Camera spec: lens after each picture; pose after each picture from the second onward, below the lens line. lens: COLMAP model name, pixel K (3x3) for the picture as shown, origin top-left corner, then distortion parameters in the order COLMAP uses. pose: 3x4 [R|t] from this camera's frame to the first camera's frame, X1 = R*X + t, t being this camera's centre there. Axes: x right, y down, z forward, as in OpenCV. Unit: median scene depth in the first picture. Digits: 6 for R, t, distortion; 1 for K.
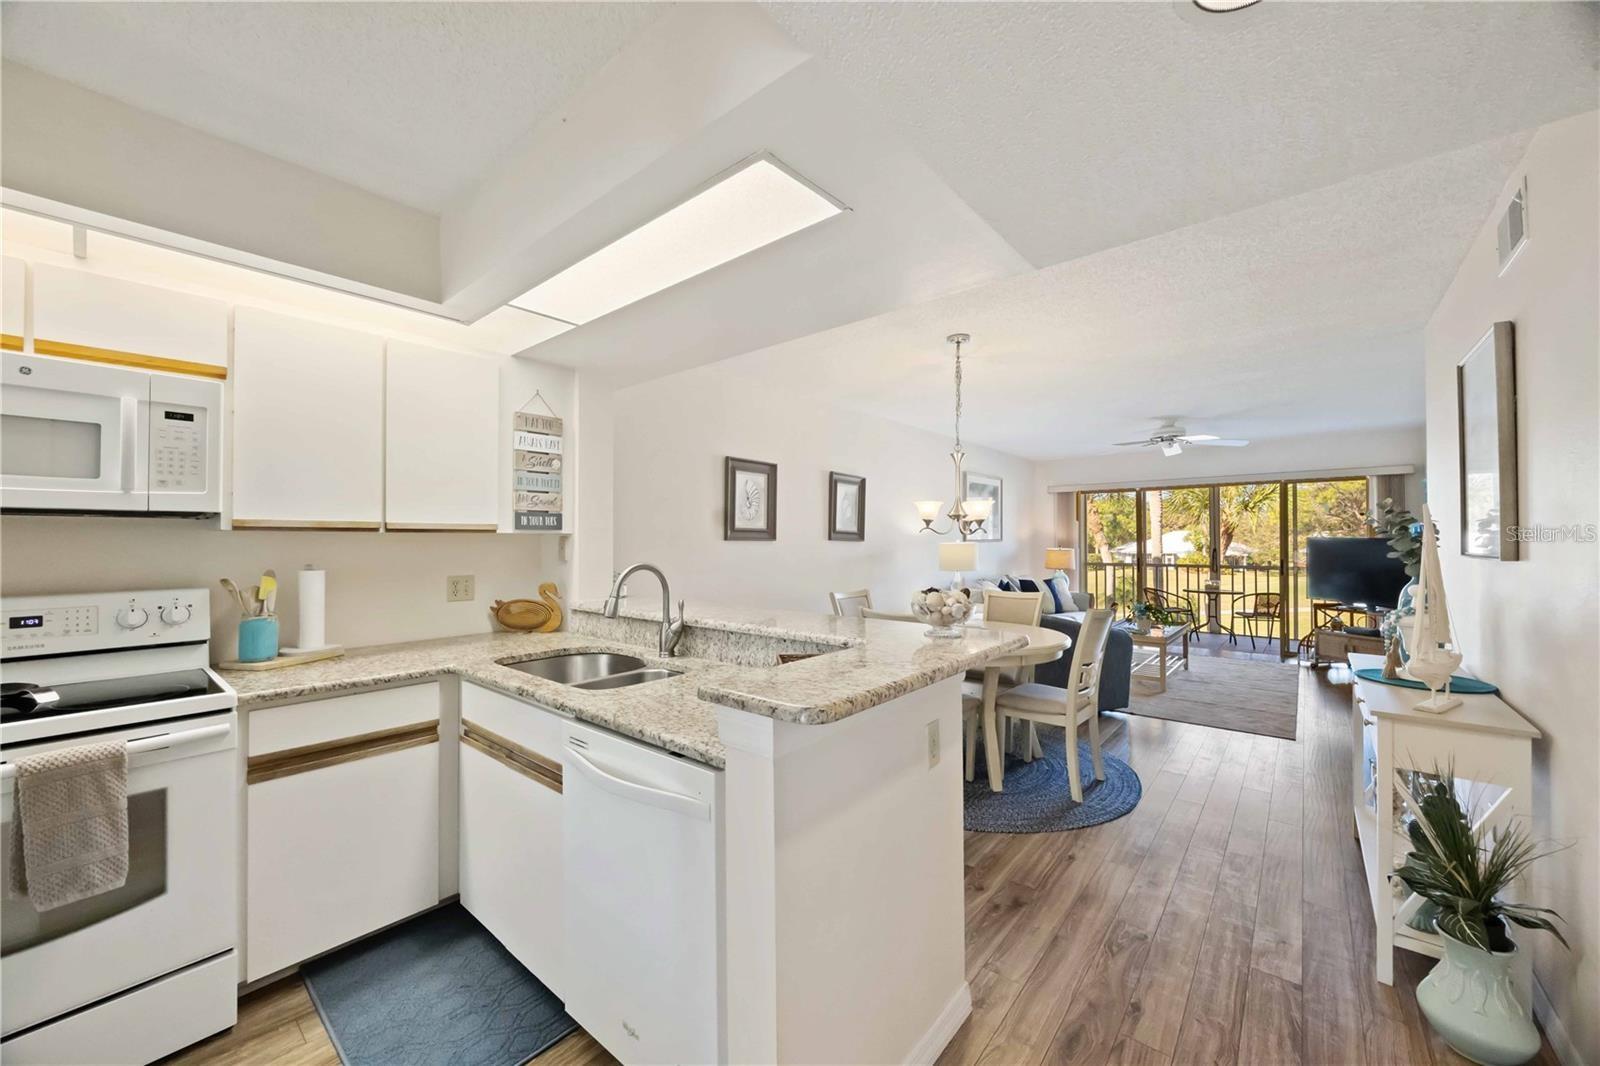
lens RADIAL K [[612.6, 0, 797.7], [0, 612.6, 527.0], [0, 0, 1]] dist [-0.009334, 0.000277]
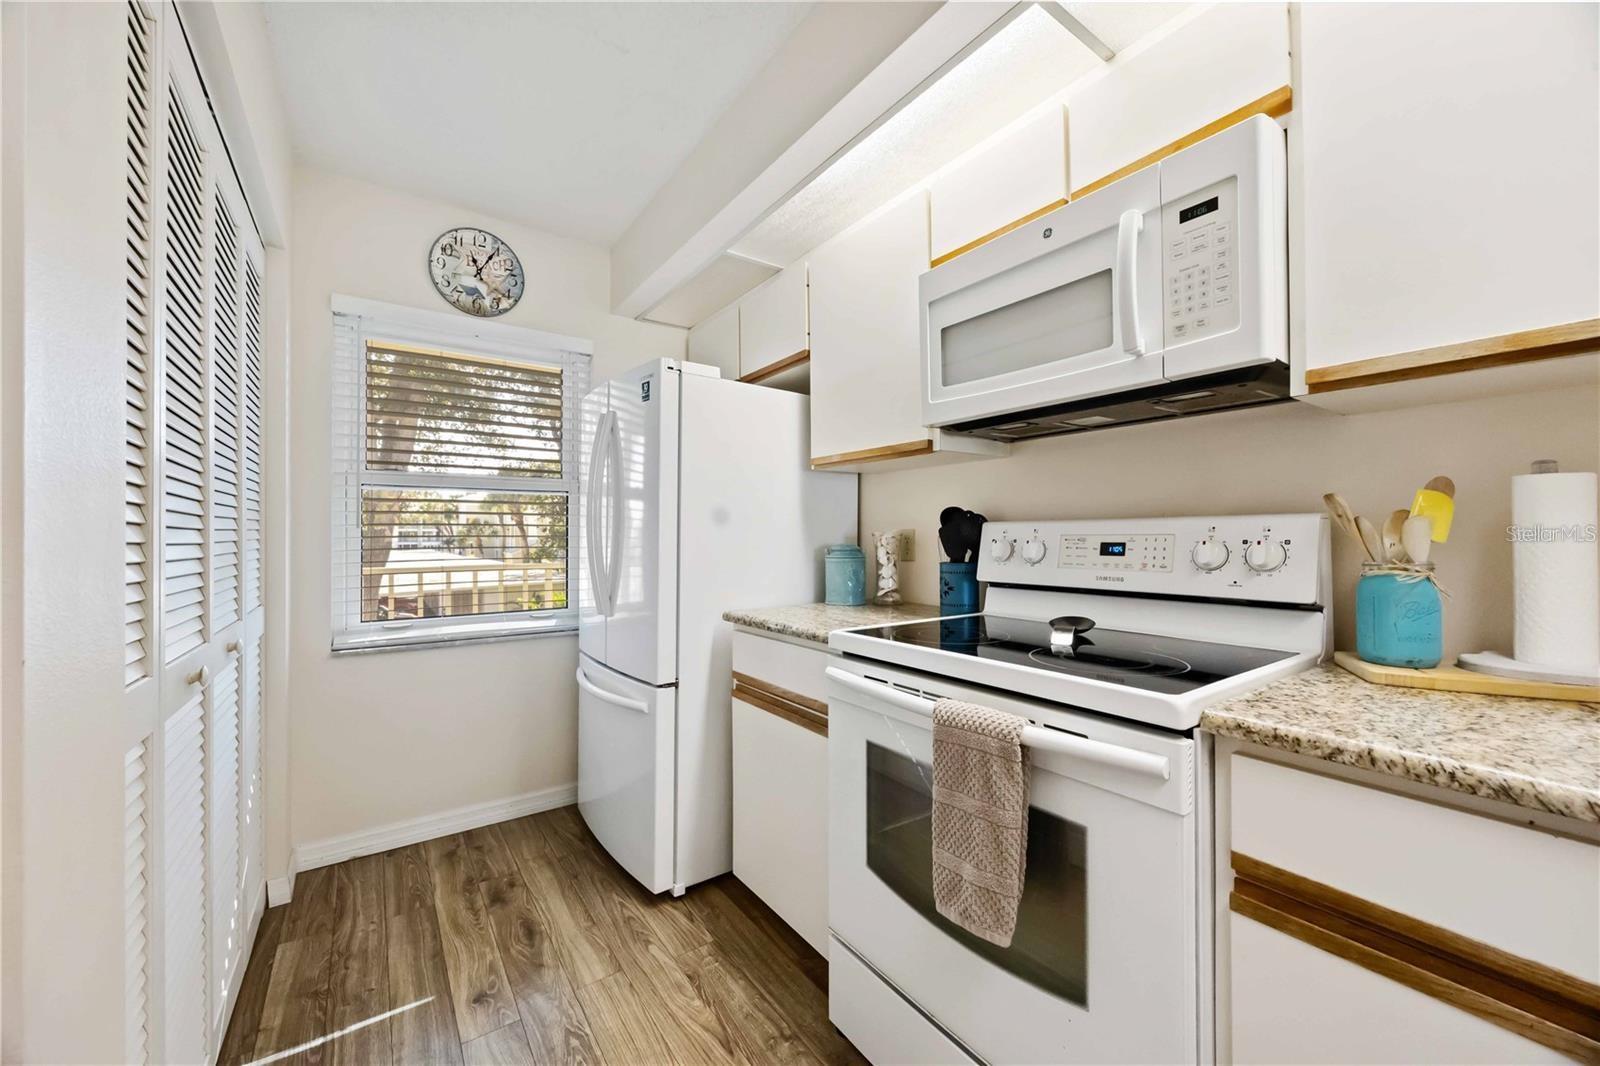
lens RADIAL K [[612.6, 0, 799.8], [0, 612.6, 532.4], [0, 0, 1]] dist [-0.009334, 0.000277]
pose [[-0.257098, 0.002141, -0.966383, -0.343903], [0.028383, 0.999583, -0.005337, 0.120041], [0.965968, -0.028801, -0.257051, 0.757996]]
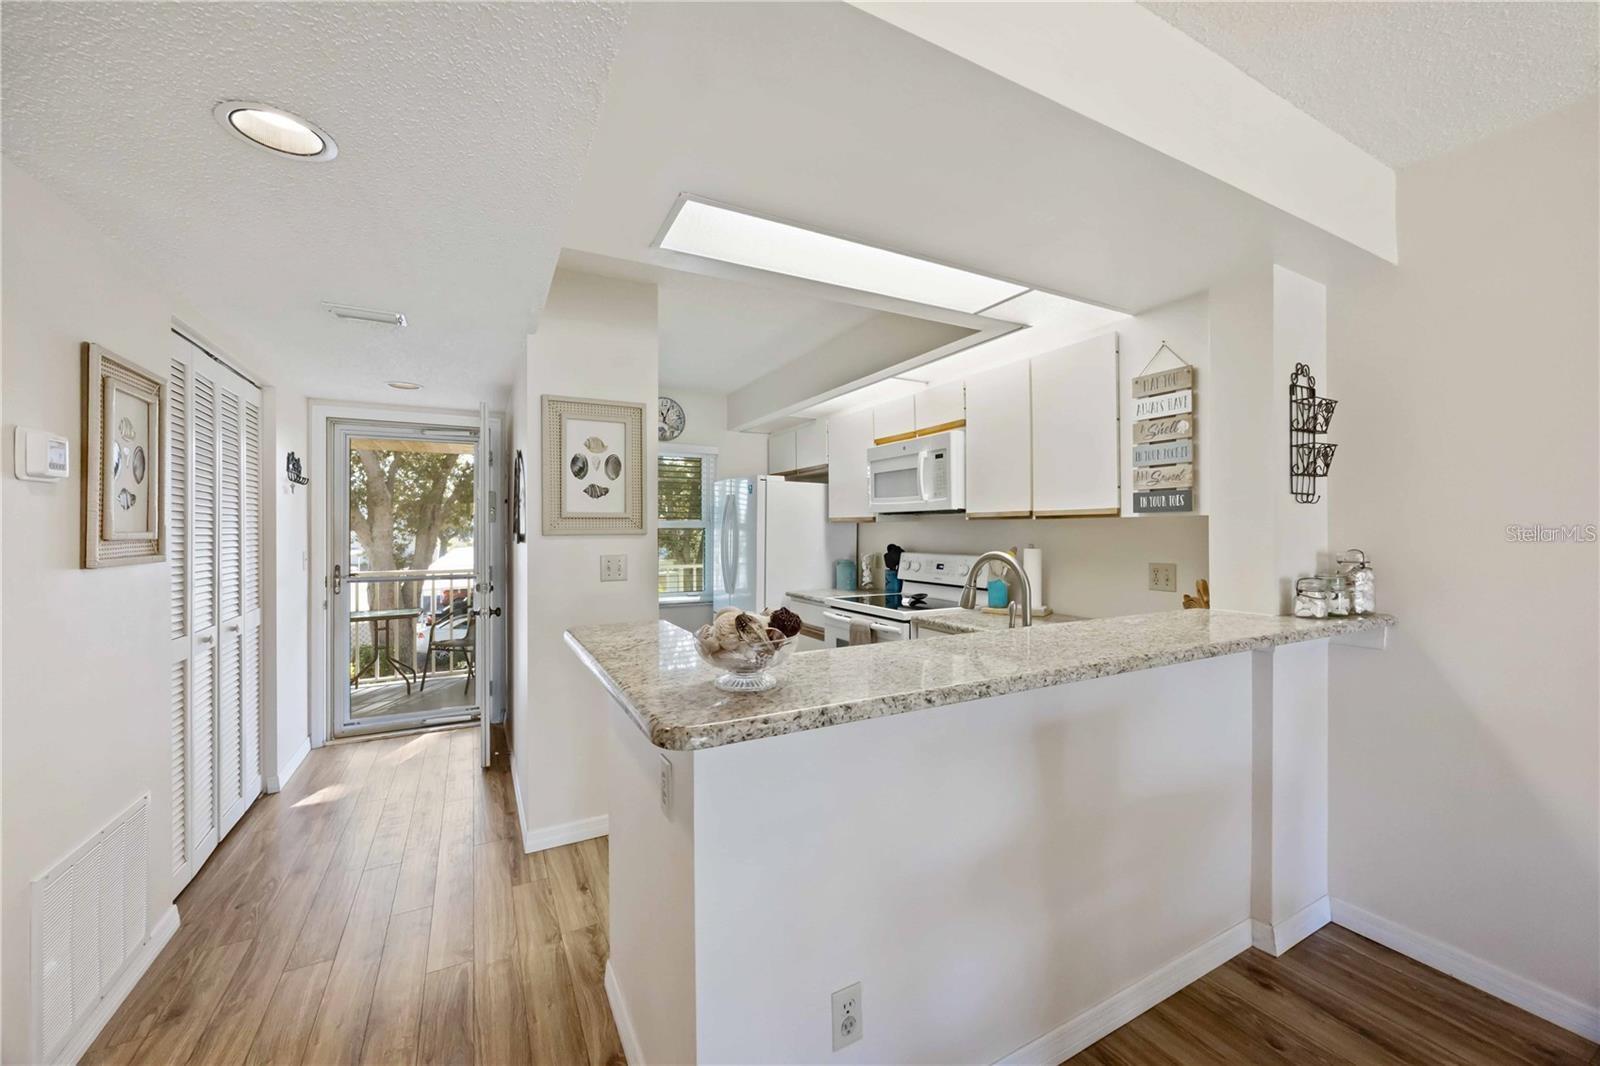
lens RADIAL K [[612.6, 0, 789.0], [0, 612.6, 529.9], [0, 0, 1]] dist [-0.009334, 0.000277]
pose [[-0.391015, 0.006774, -0.920359, 0.775996], [0.028337, 0.999587, -0.004682, 0.026909], [0.919948, -0.027911, -0.391046, 1.269741]]
